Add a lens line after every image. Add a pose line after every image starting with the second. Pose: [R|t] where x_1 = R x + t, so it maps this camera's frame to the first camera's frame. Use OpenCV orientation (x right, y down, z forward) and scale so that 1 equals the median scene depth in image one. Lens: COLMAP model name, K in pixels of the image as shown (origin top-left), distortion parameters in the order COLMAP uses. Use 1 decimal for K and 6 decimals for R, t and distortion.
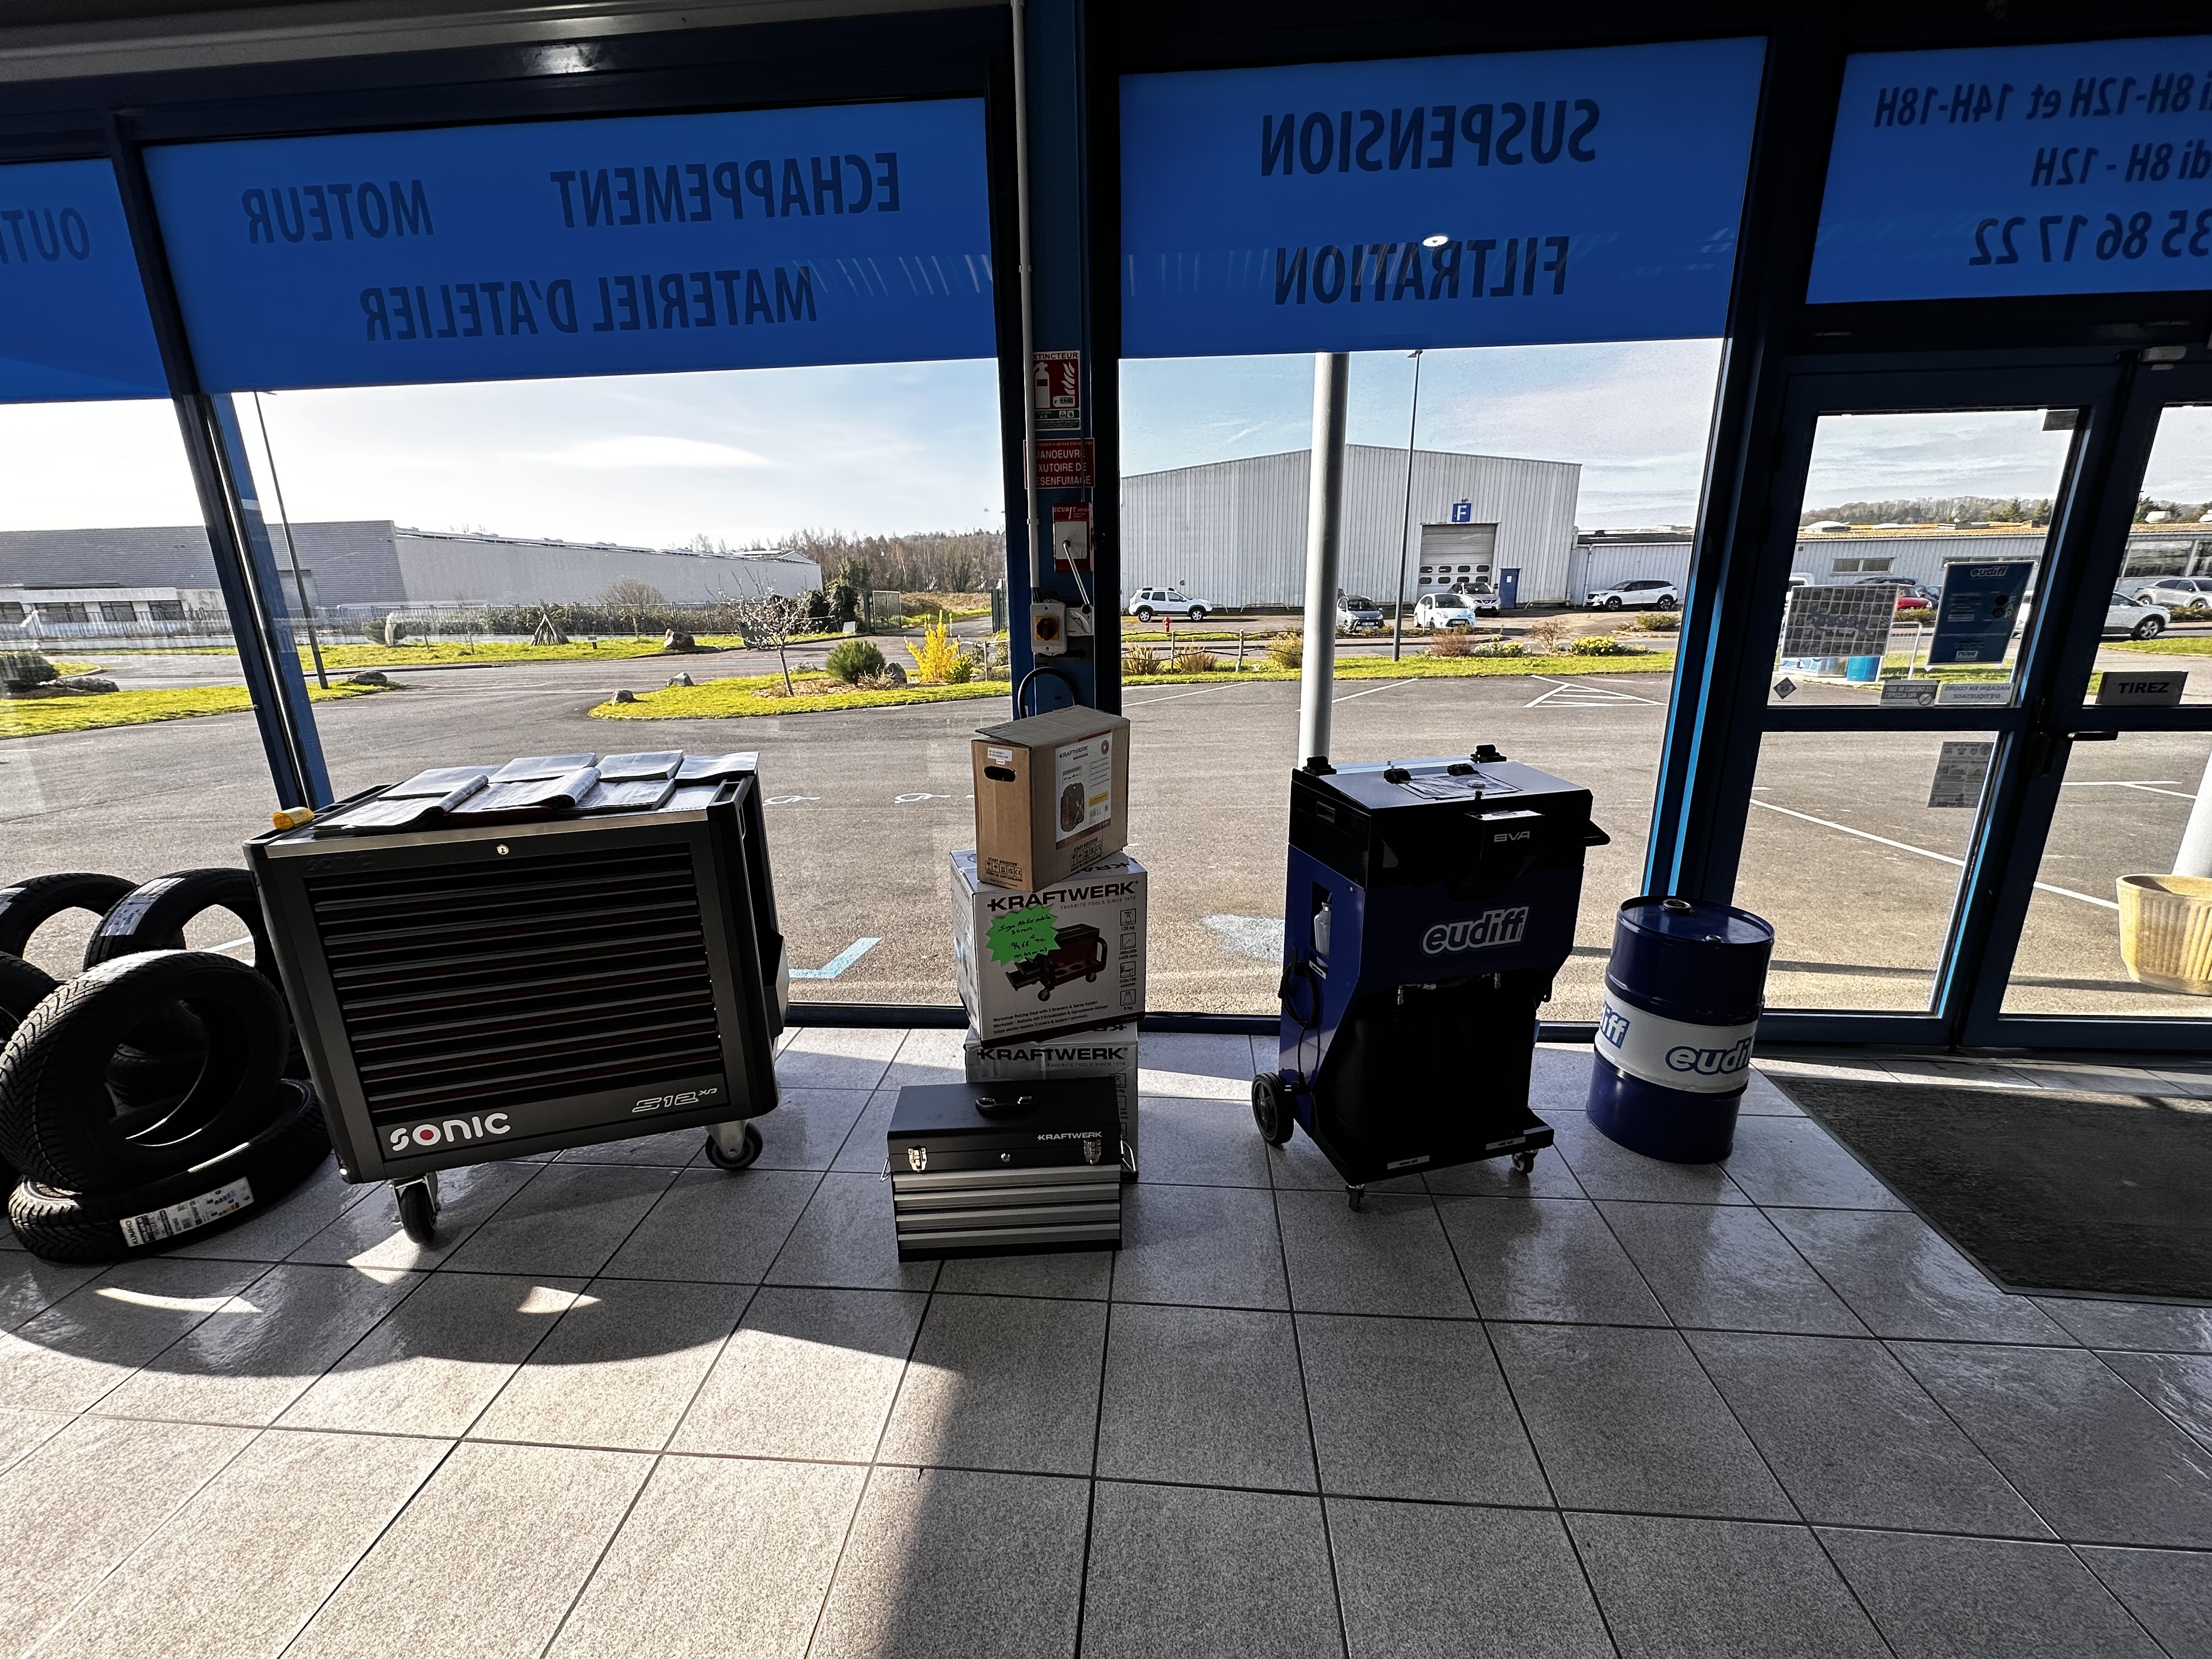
lens RADIAL K [[883.5, 0, 1106.0], [0, 883.5, 829.5], [0, 0, 1]] dist [-0.012879, -0.000065]
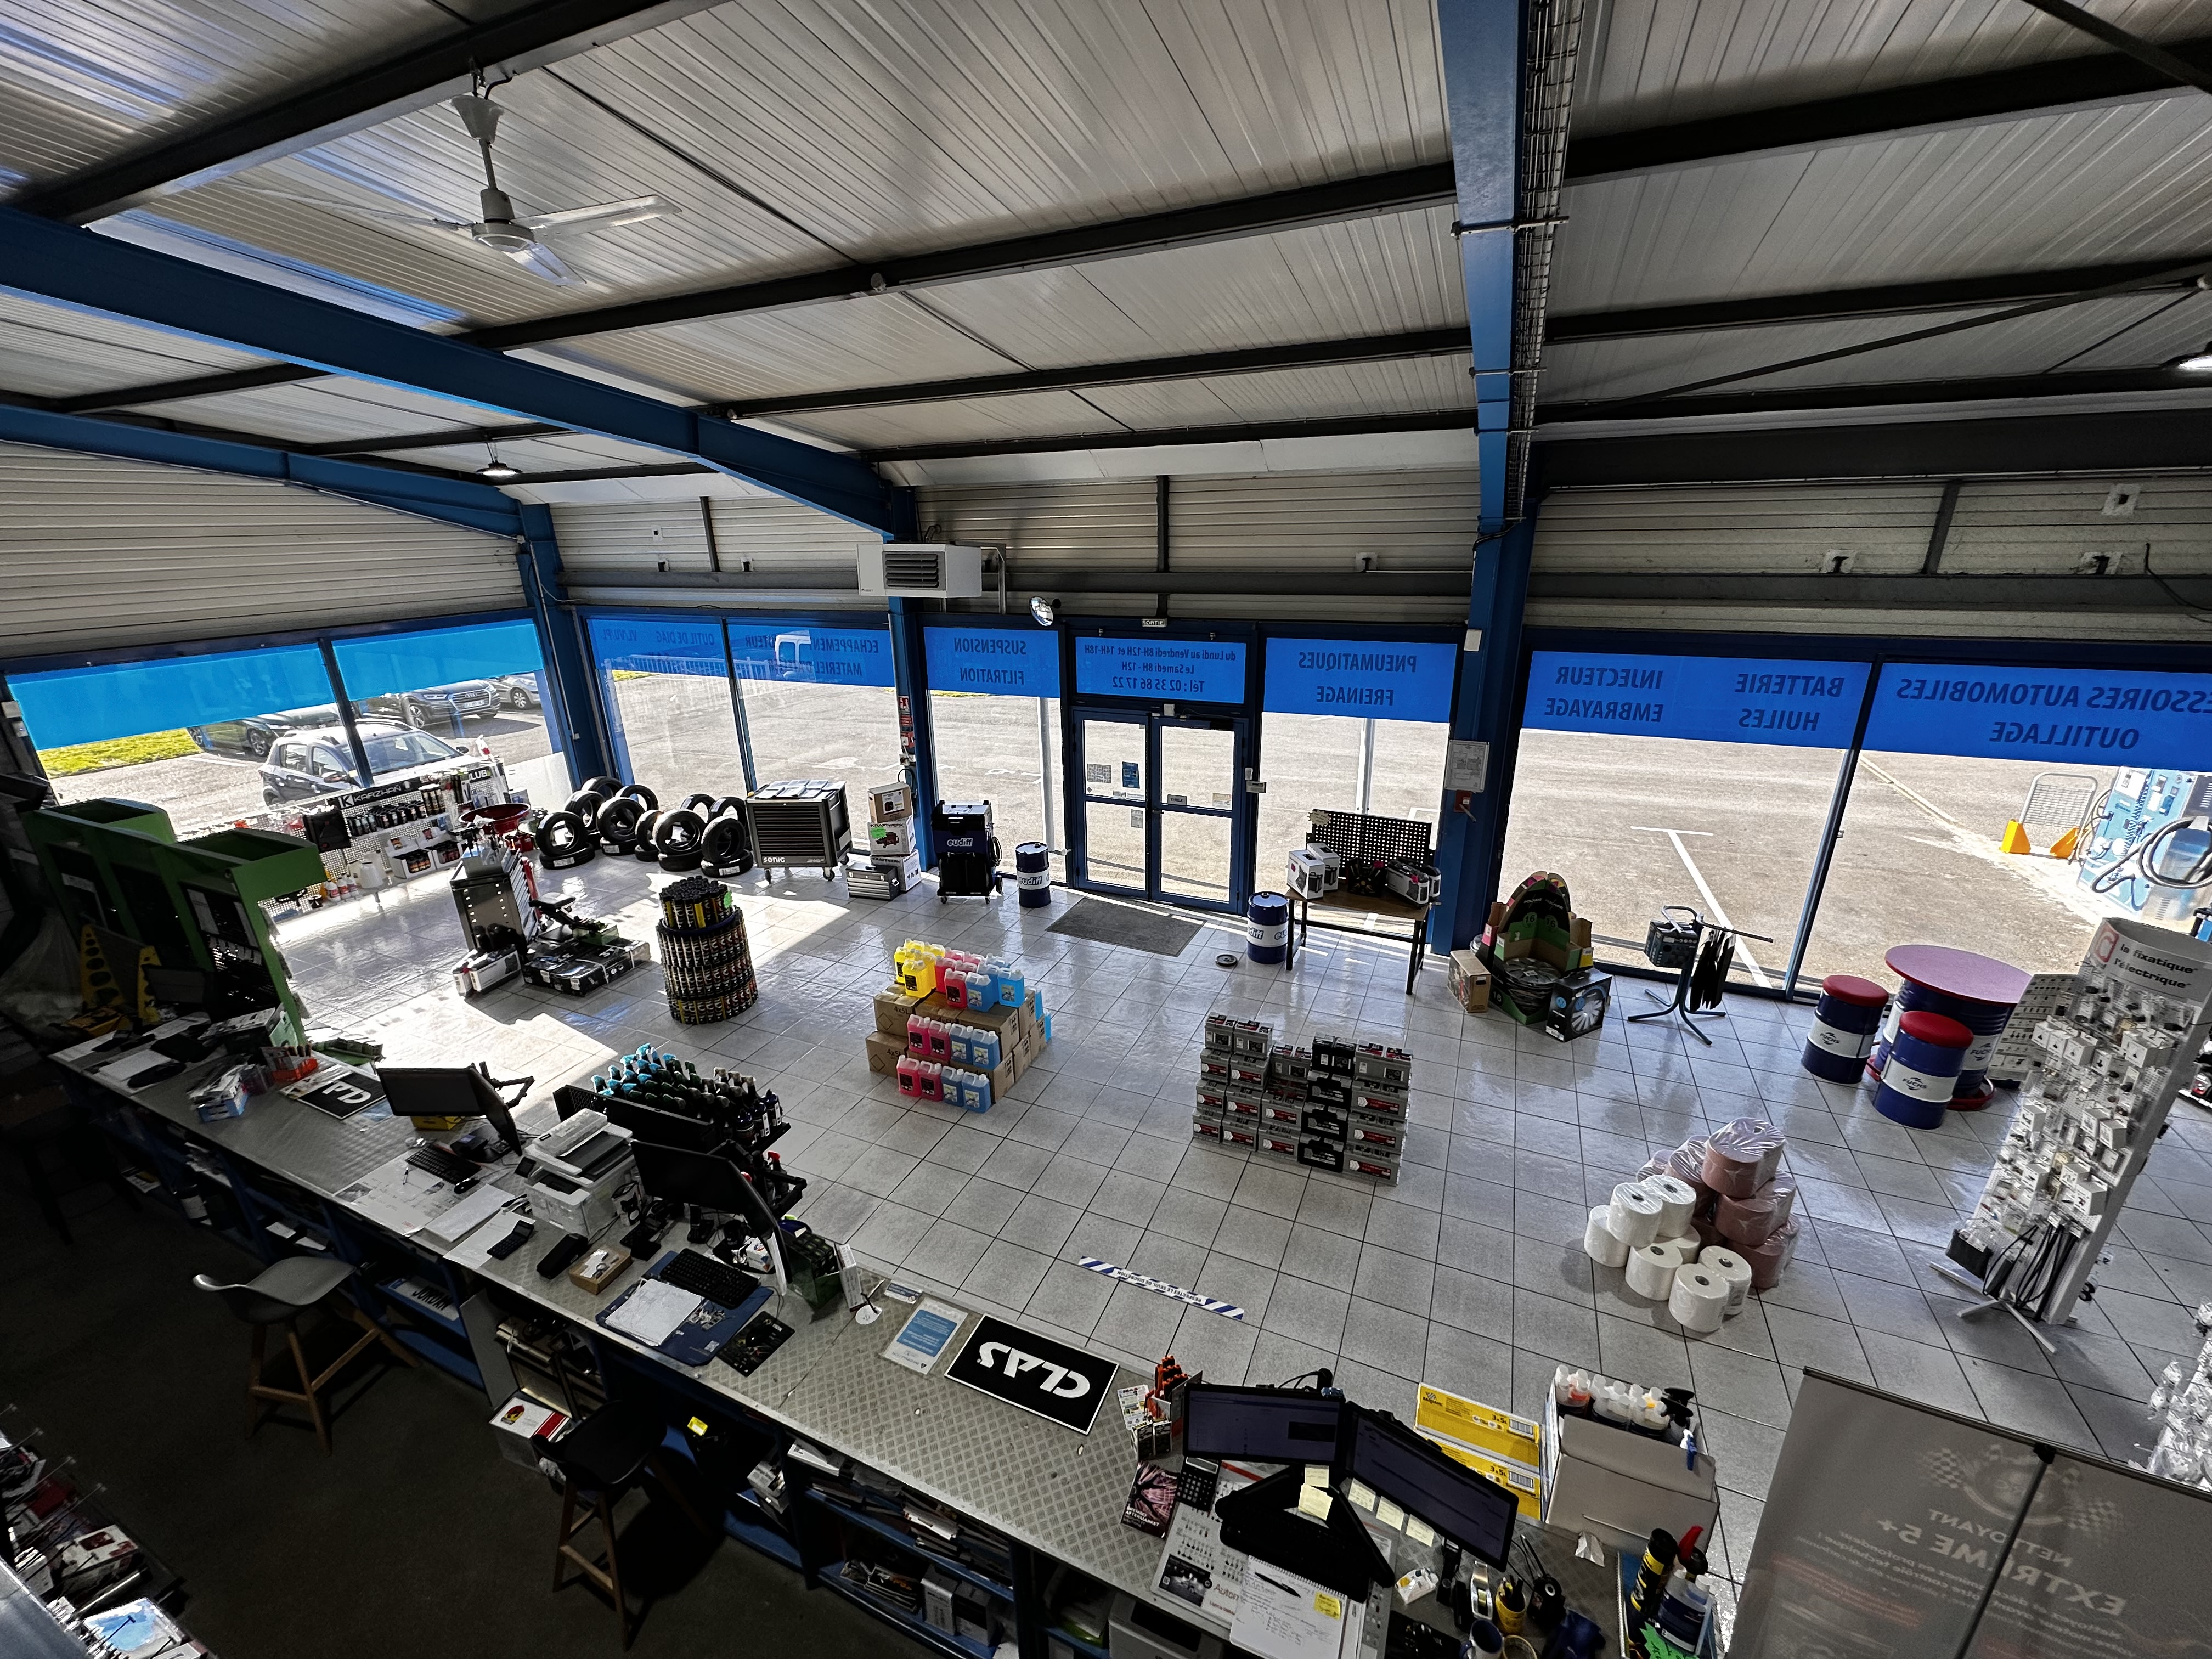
lens RADIAL K [[883.5, 0, 1106.0], [0, 883.5, 829.5], [0, 0, 1]] dist [-0.012879, -0.000065]
pose [[0.944679, 0.106110, -0.310360, 2.273781], [-0.080079, 0.992205, 0.095481, -0.402981], [0.318072, -0.065345, 0.945812, -2.771478]]
